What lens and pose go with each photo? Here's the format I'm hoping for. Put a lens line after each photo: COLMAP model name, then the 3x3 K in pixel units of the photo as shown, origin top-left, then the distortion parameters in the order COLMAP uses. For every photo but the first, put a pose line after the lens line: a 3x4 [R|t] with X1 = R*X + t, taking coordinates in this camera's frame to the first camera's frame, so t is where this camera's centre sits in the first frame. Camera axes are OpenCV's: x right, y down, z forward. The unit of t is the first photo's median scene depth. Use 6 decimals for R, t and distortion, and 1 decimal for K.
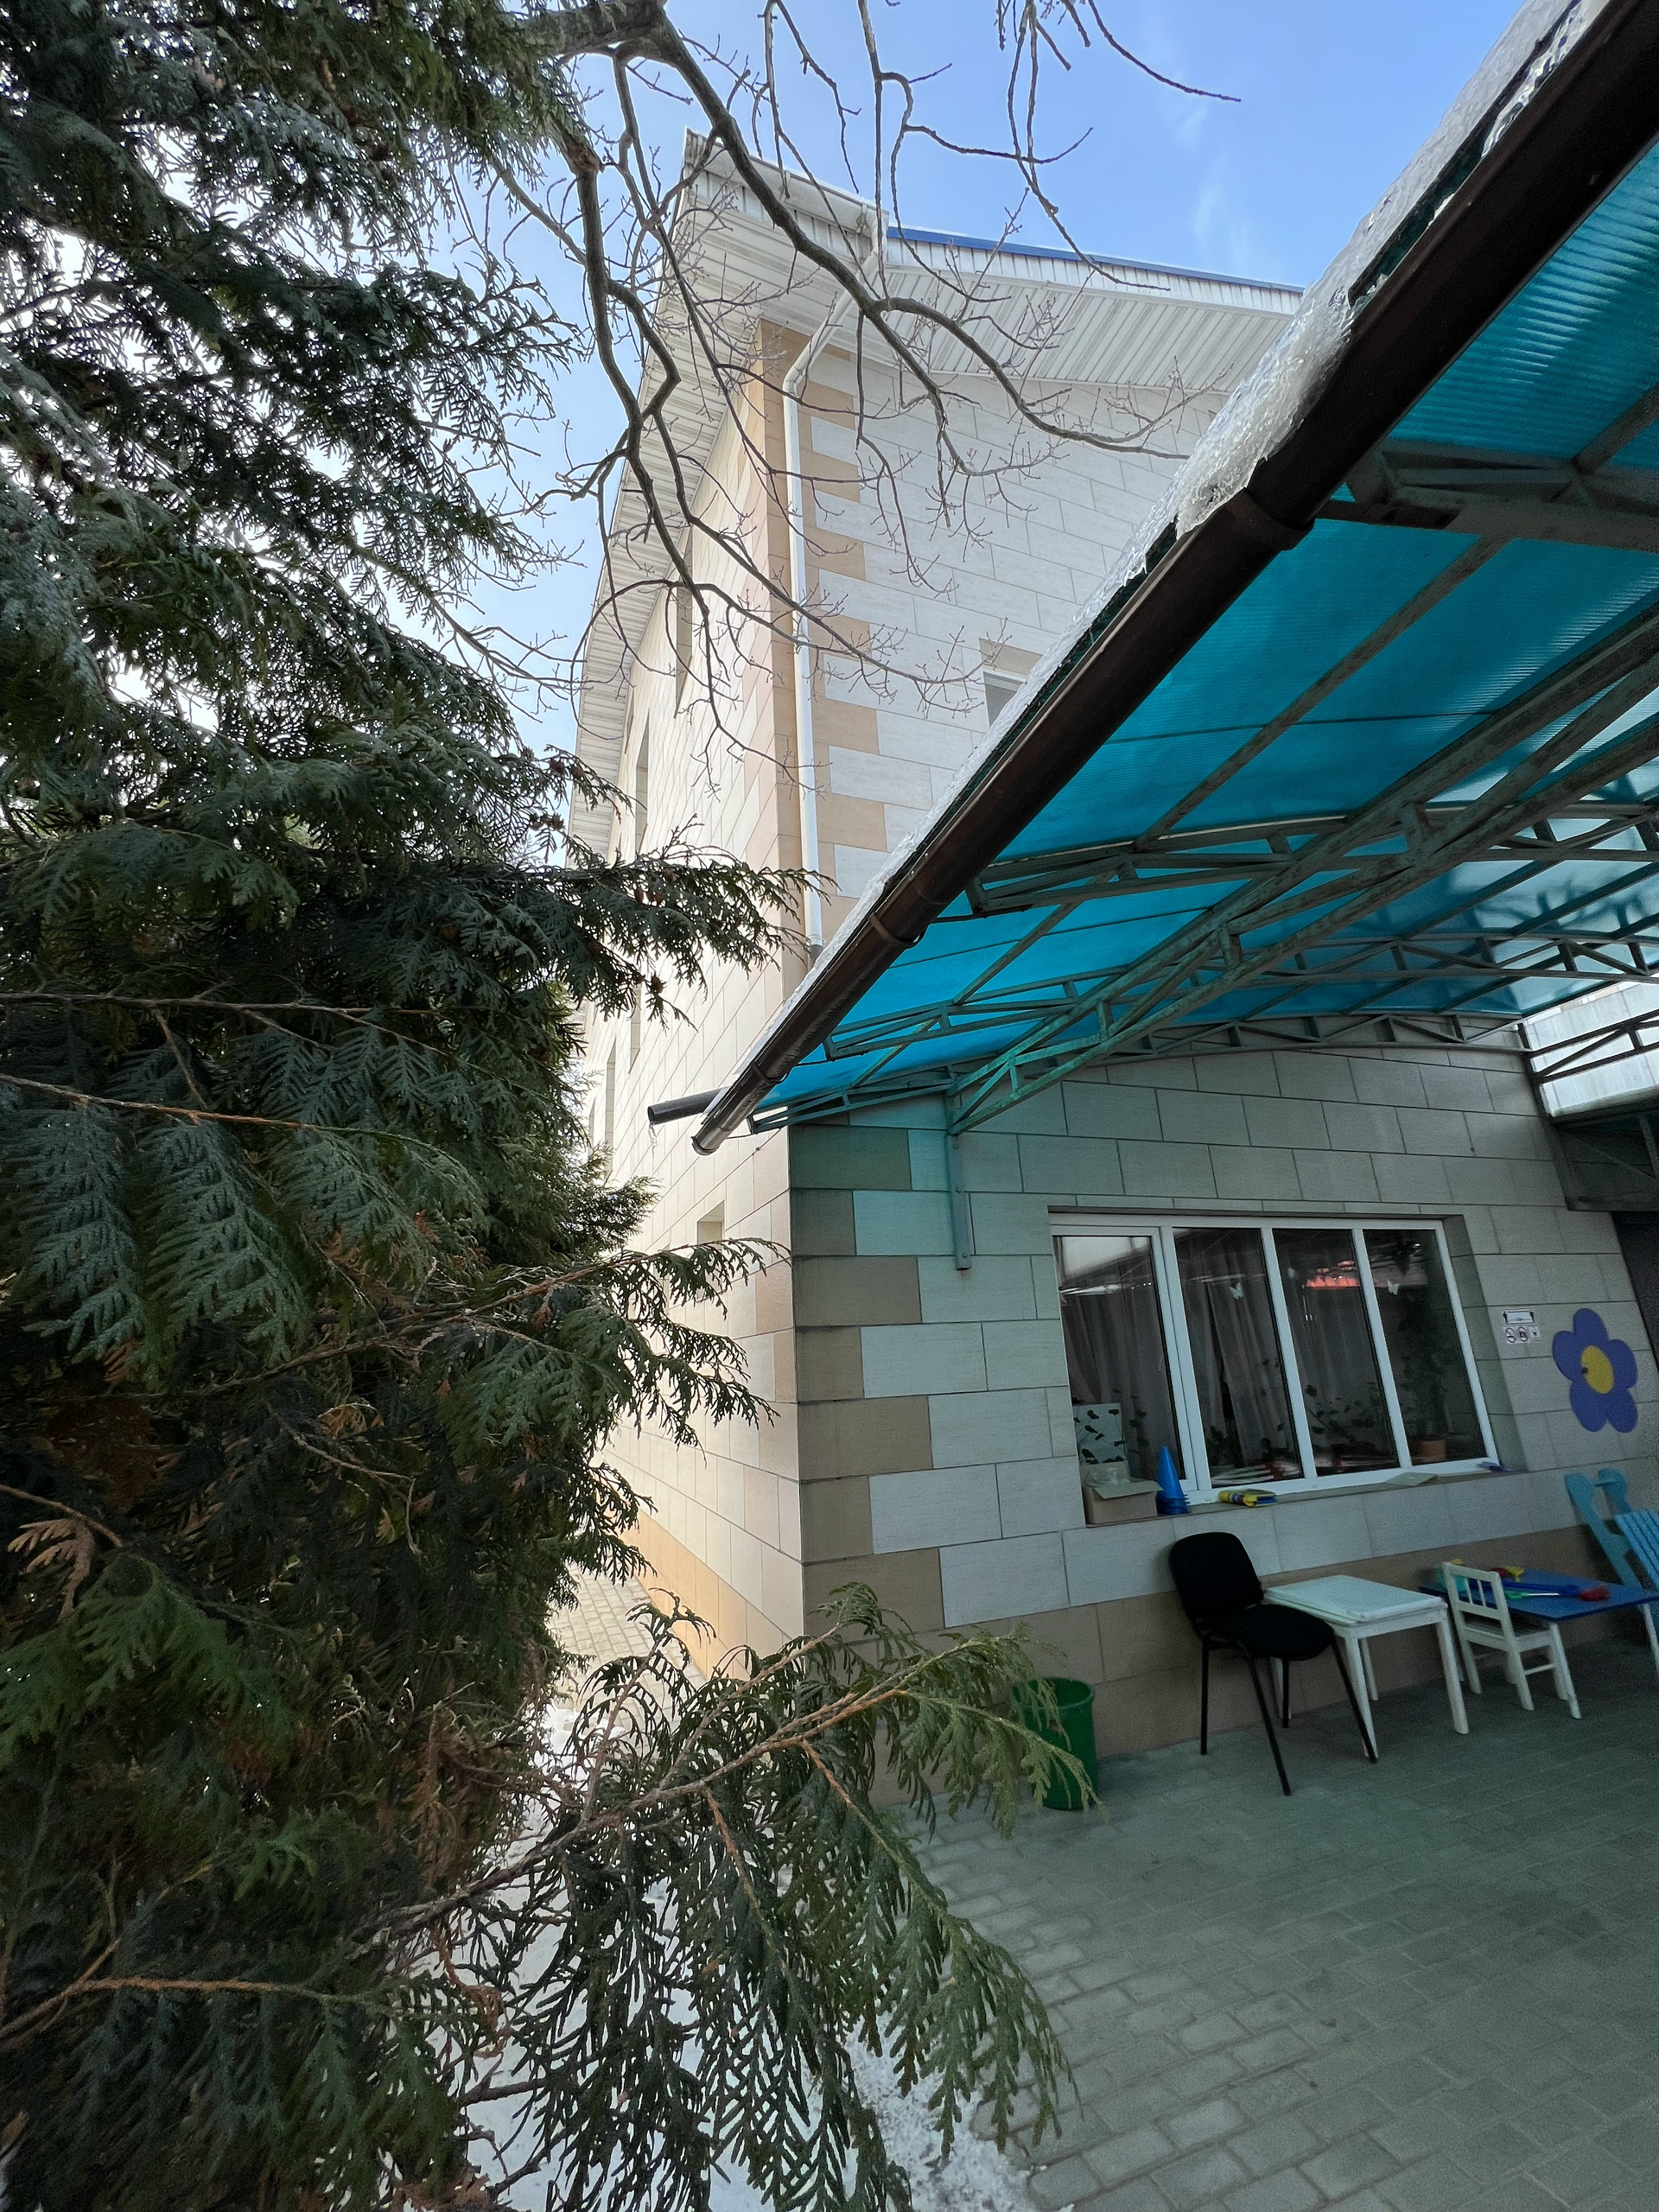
lens RADIAL K [[883.9, 0, 834.3], [0, 883.9, 1099.1], [0, 0, 1]] dist [-0.002733, 0.000809]
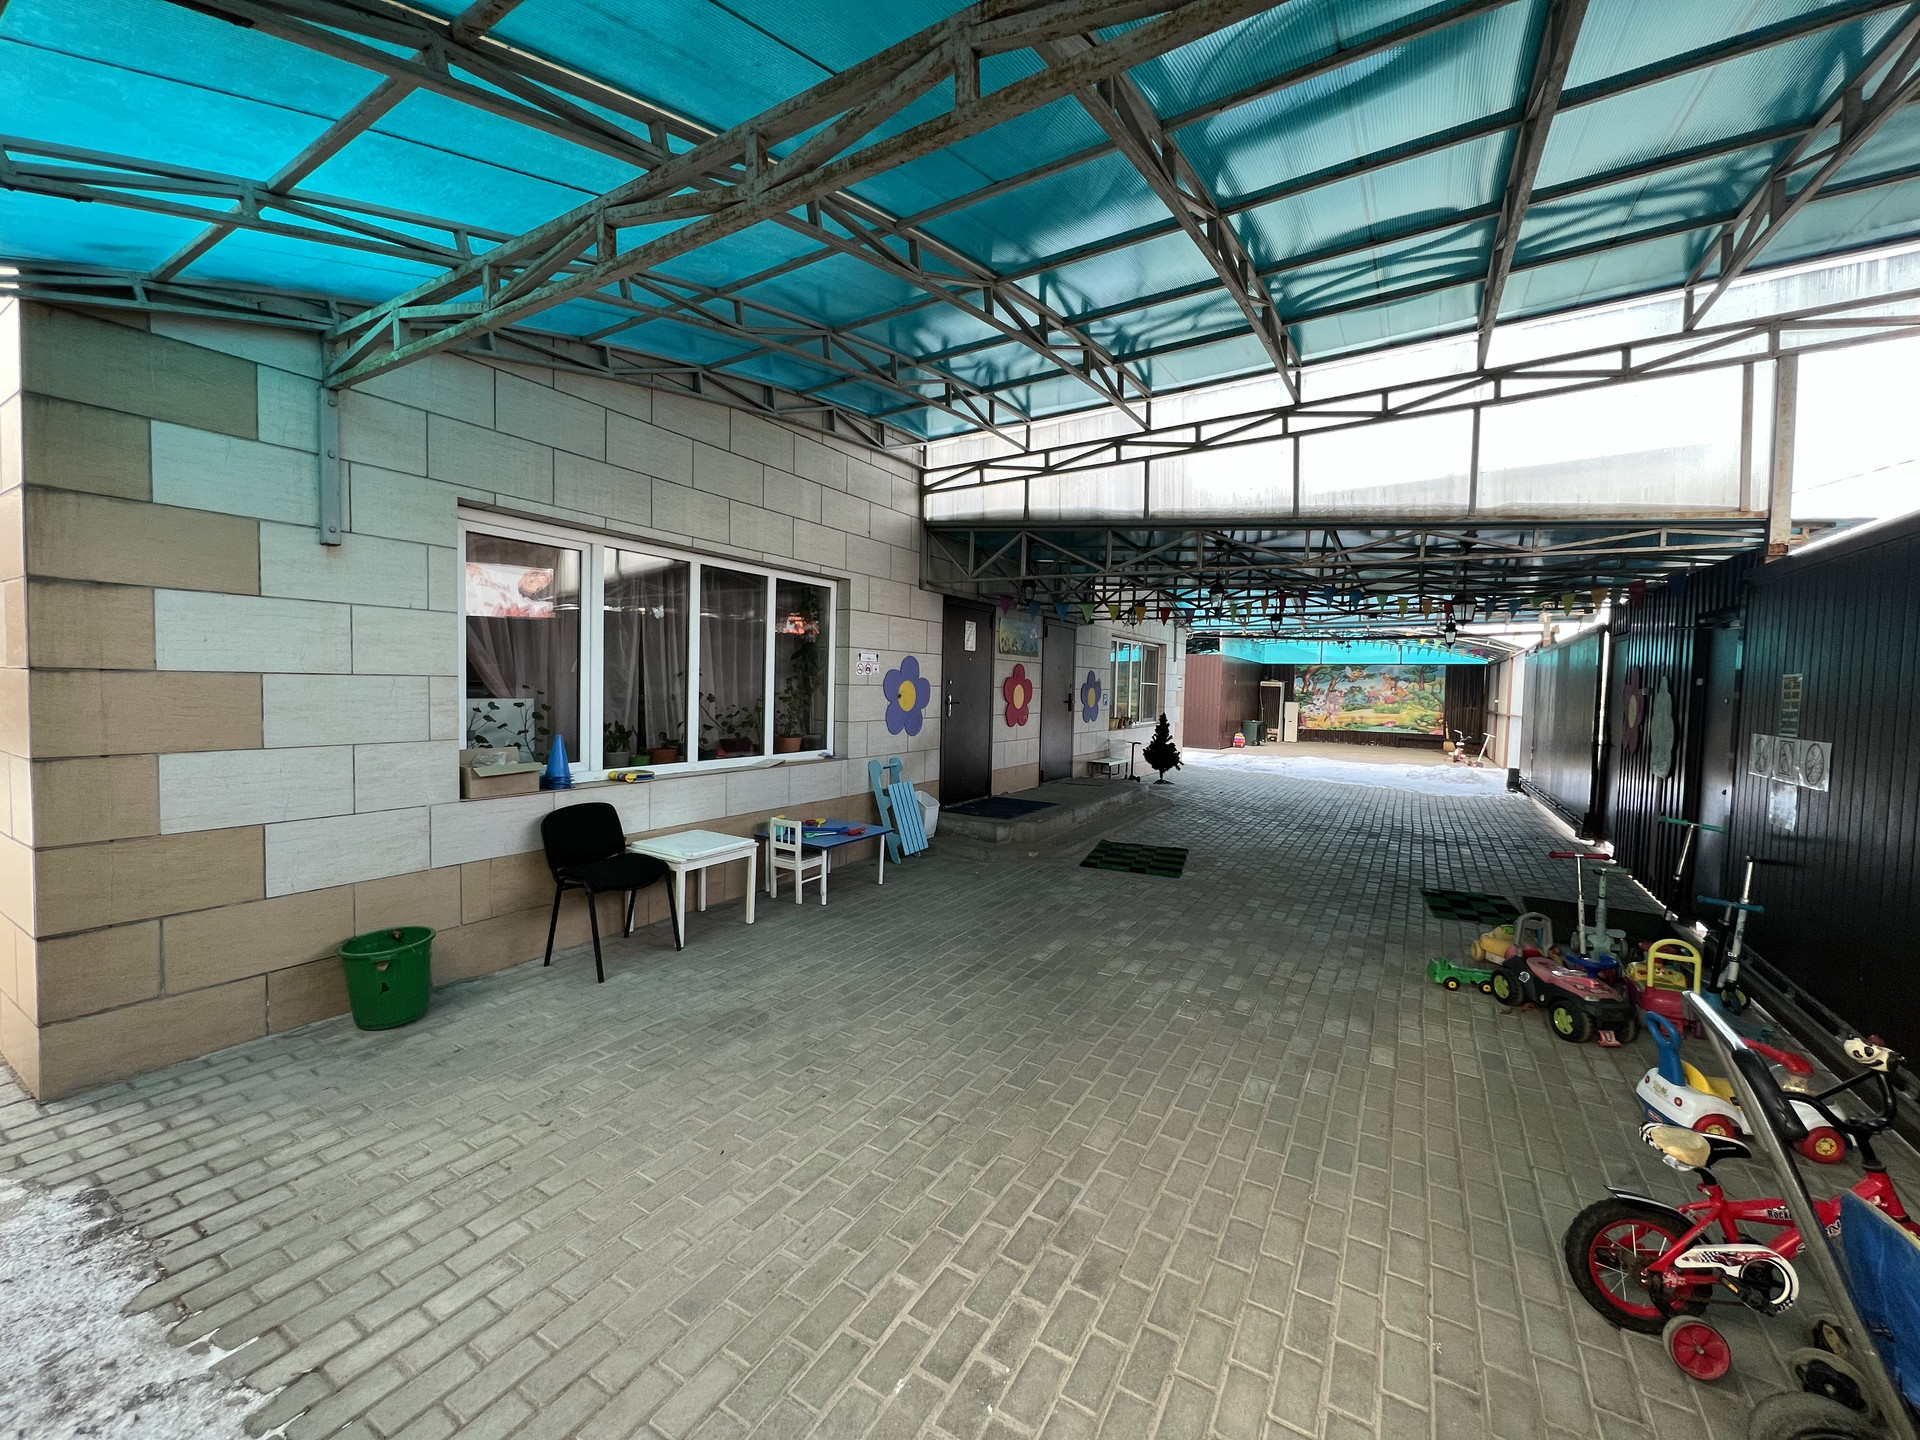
lens RADIAL K [[767.2, 0, 957.0], [0, 767.2, 716.2], [0, 0, 1]] dist [-0.002733, 0.000809]
pose [[0.773031, 0.038043, 0.633226, 0.148114], [-0.239791, 0.941663, 0.236160, 0.018584], [-0.587301, -0.334401, 0.737057, -0.011091]]
